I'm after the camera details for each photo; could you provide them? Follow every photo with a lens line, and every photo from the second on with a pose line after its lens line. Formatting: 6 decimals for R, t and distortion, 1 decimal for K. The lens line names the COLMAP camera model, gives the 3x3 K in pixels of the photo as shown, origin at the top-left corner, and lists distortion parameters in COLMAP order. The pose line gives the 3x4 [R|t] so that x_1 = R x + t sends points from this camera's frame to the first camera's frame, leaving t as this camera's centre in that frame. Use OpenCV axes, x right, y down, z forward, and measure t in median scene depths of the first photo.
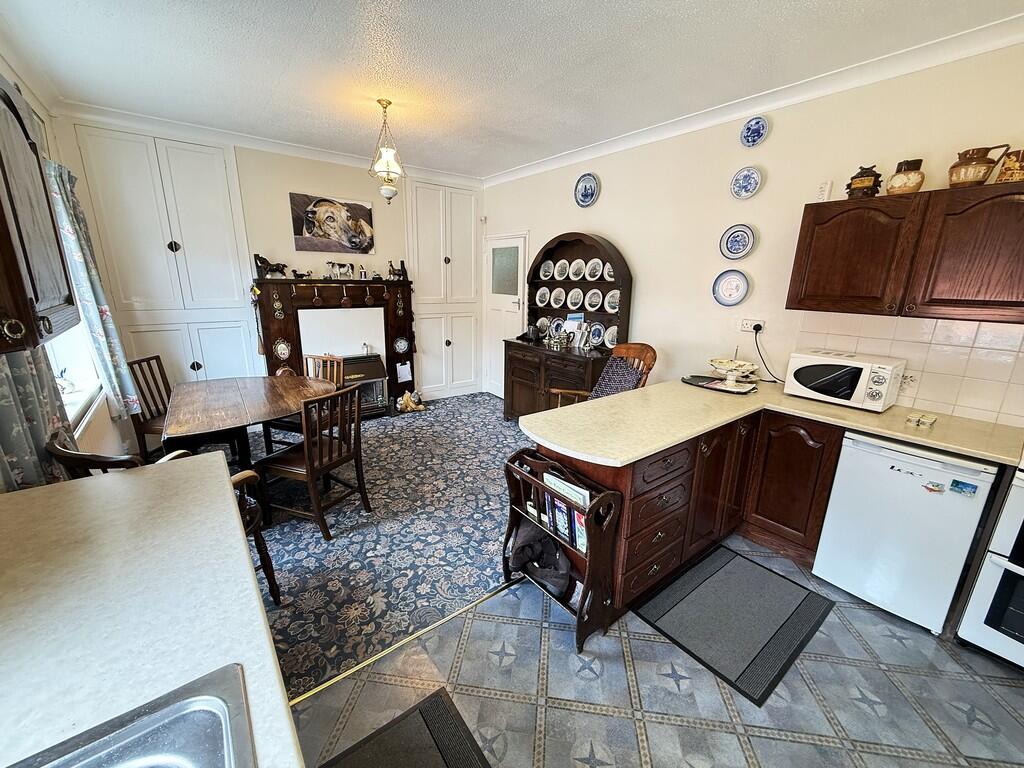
lens RADIAL K [[410.5, 0, 509.7], [0, 410.5, 386.3], [0, 0, 1]] dist [-0.000434, 0.000168]
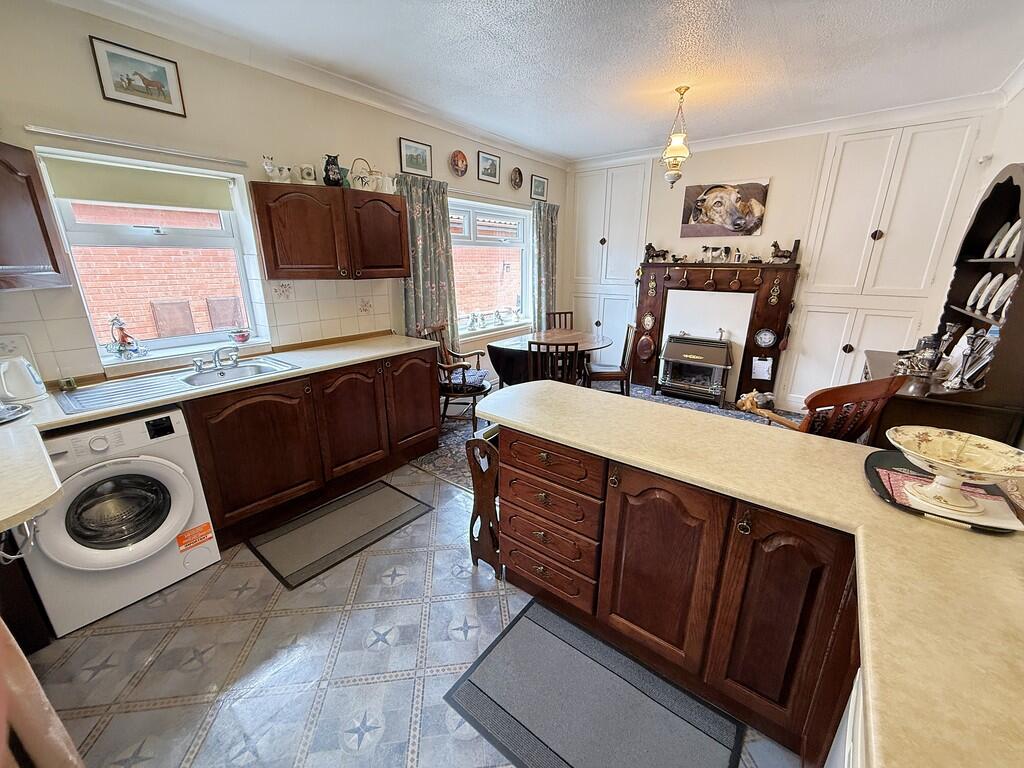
lens RADIAL K [[410.5, 0, 512.7], [0, 410.5, 387.5], [0, 0, 1]] dist [-0.000434, 0.000168]
pose [[0.245007, 0.268731, -0.931534, 0.532152], [-0.246046, 0.946597, 0.208363, -0.058040], [0.937781, 0.178150, 0.298043, 0.289858]]
